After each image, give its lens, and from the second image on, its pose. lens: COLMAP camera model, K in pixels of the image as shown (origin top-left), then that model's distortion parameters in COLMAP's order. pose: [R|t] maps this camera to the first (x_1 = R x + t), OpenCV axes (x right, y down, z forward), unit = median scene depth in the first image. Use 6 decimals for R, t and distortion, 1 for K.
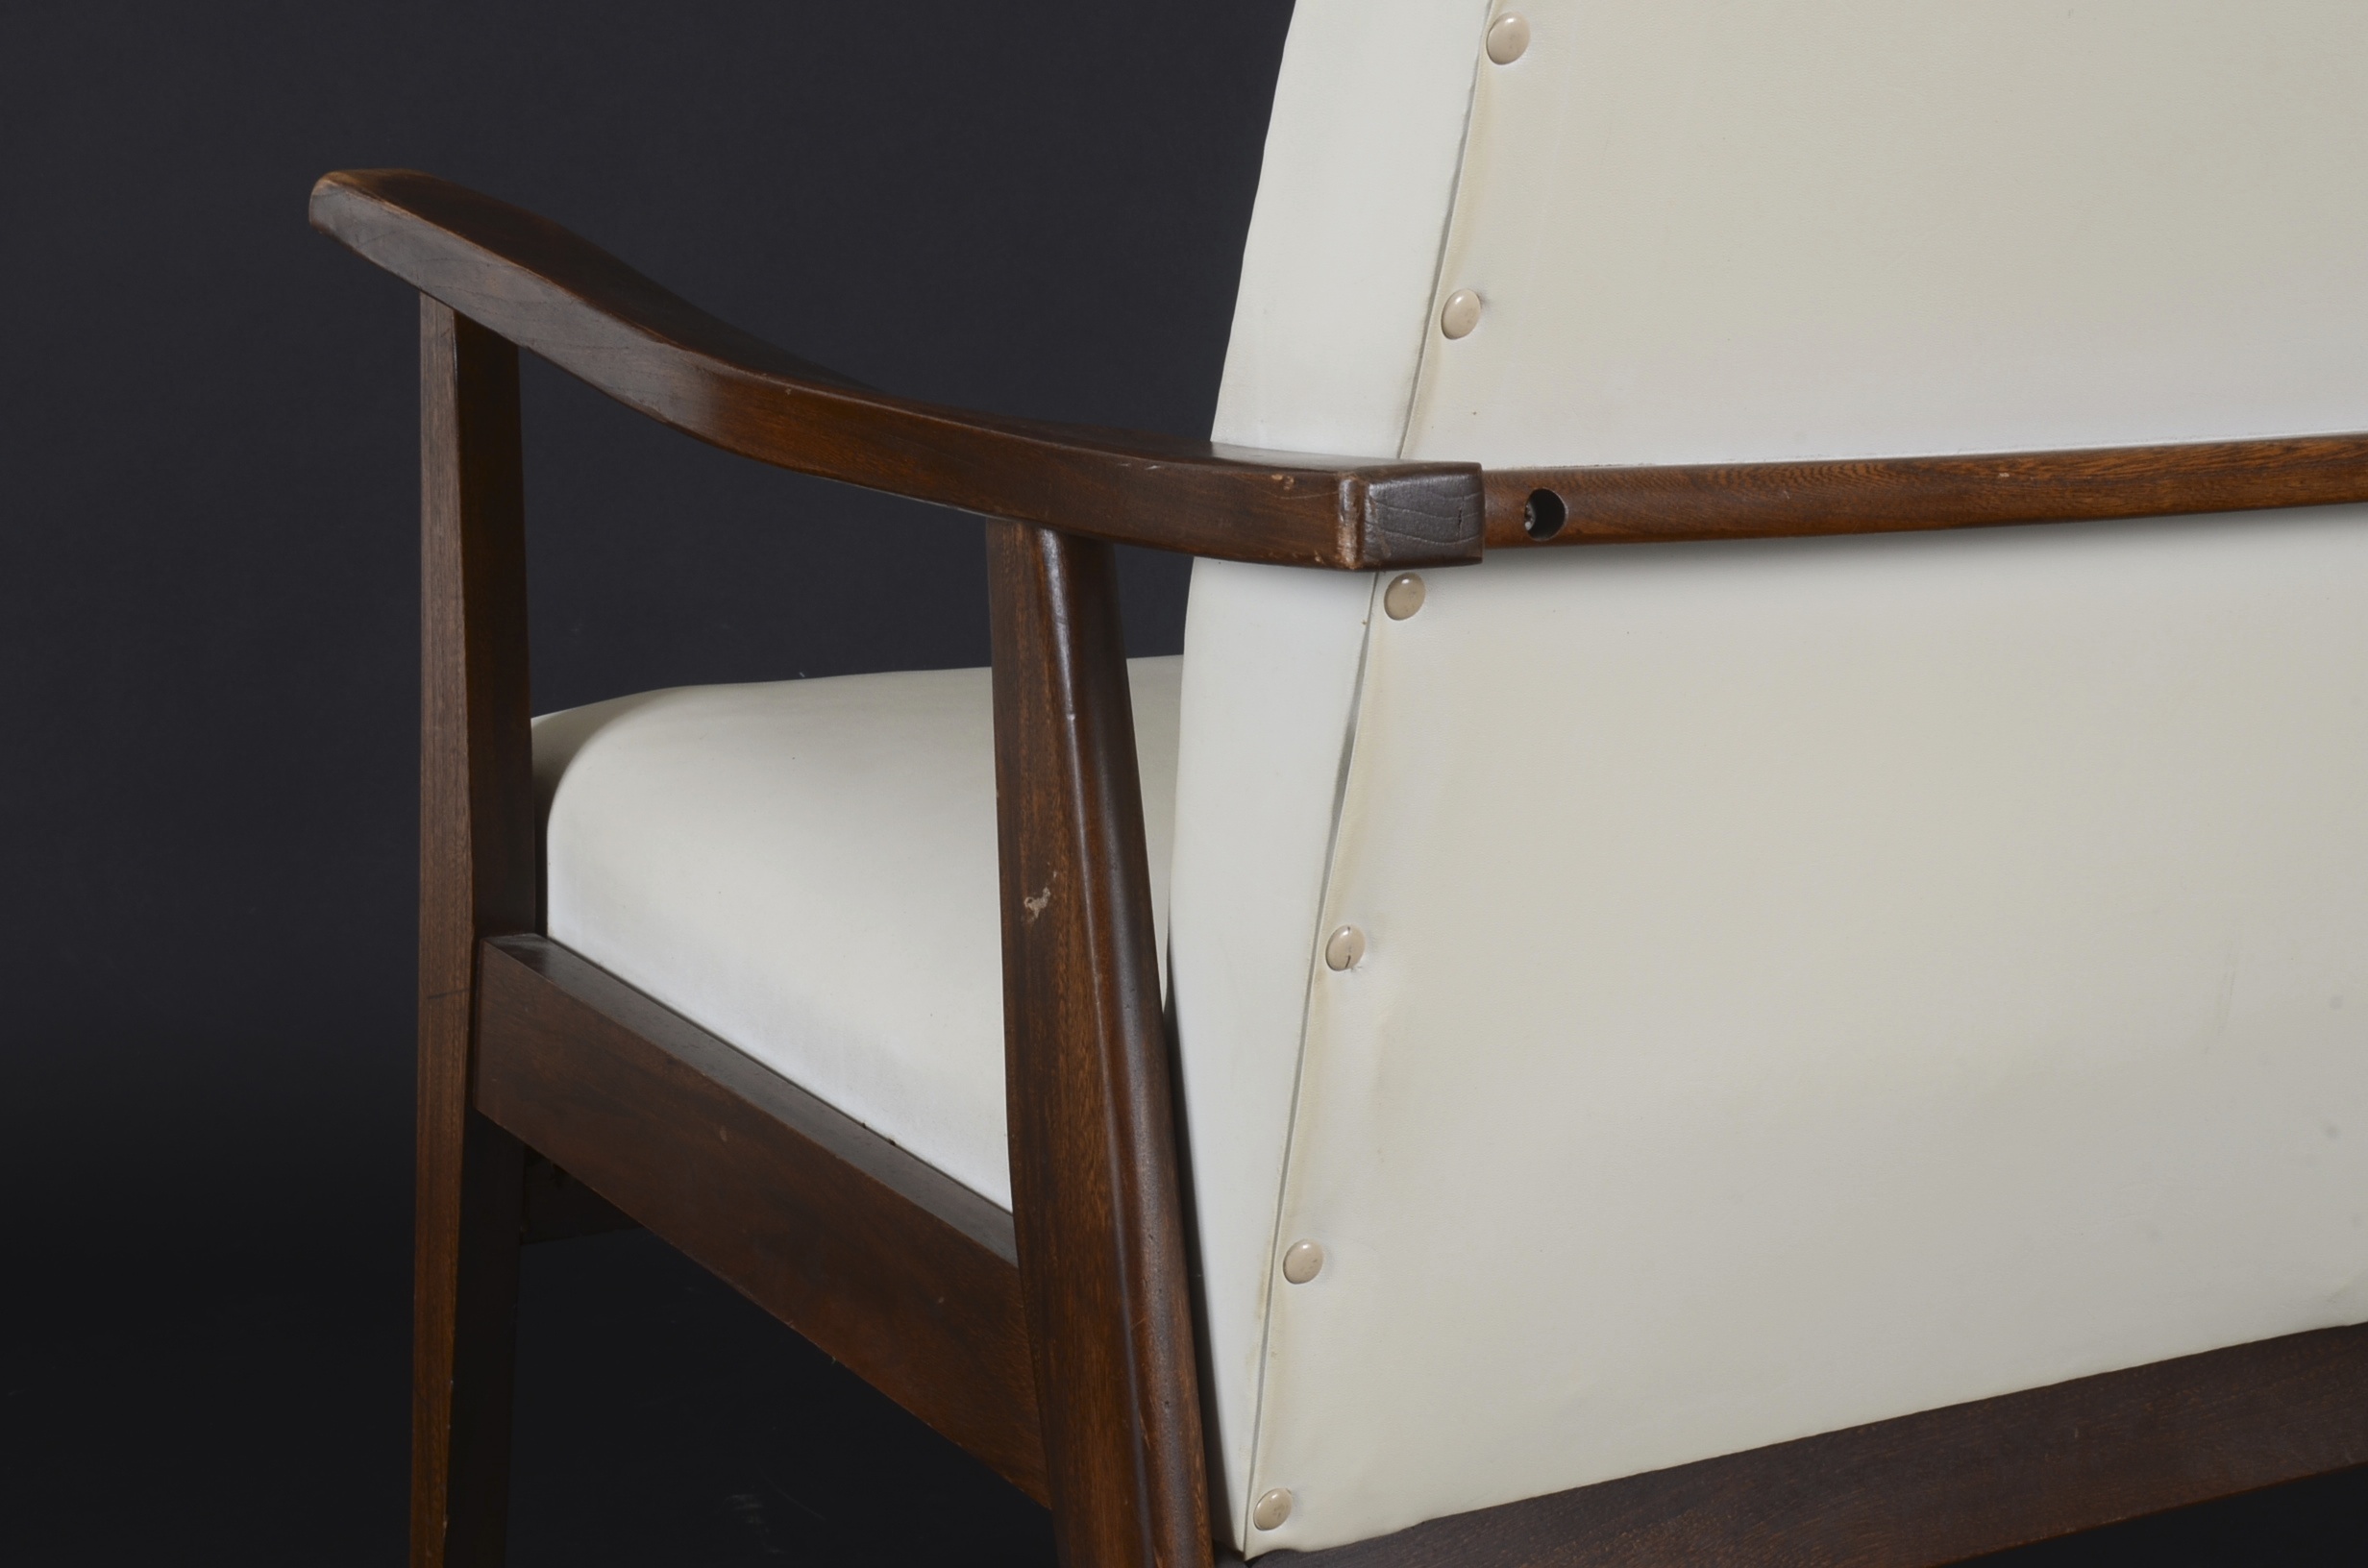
lens RADIAL K [[4290.9, 0, 1184.0], [0, 4290.9, 784.0], [0, 0, 1]] dist [0.209217, 0.194150]
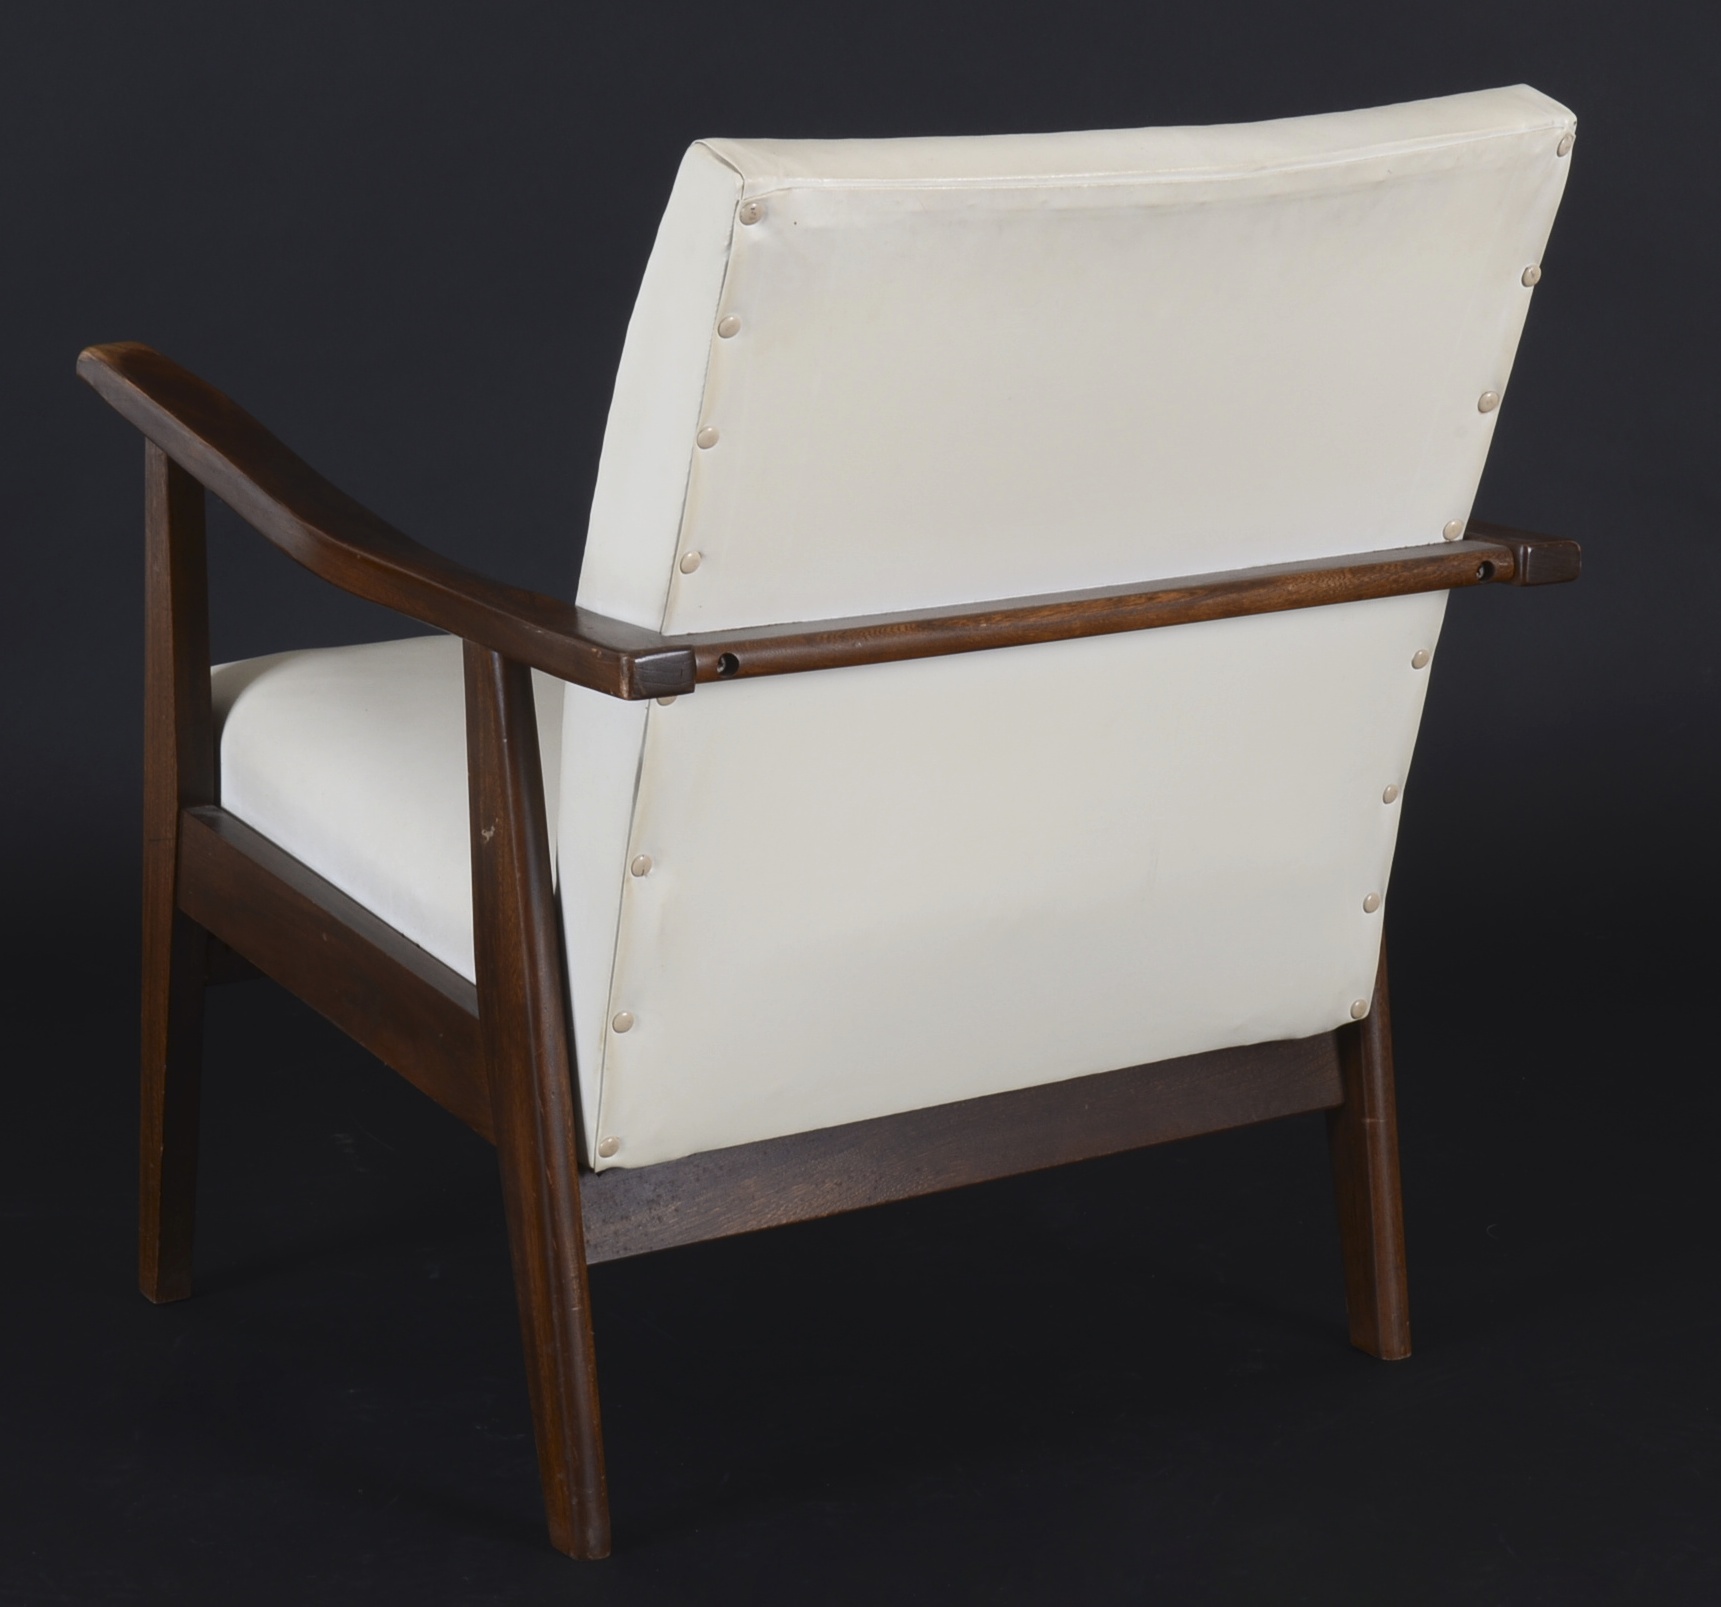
lens RADIAL K [[4891.8, 0, 860.5], [0, 4891.8, 803.5], [0, 0, 1]] dist [0.142520, 1.344224]
pose [[0.999946, 0.010365, 0.000680, 0.123479], [-0.010383, 0.995258, 0.096716, -0.188445], [0.000326, -0.096718, 0.995312, -1.109717]]
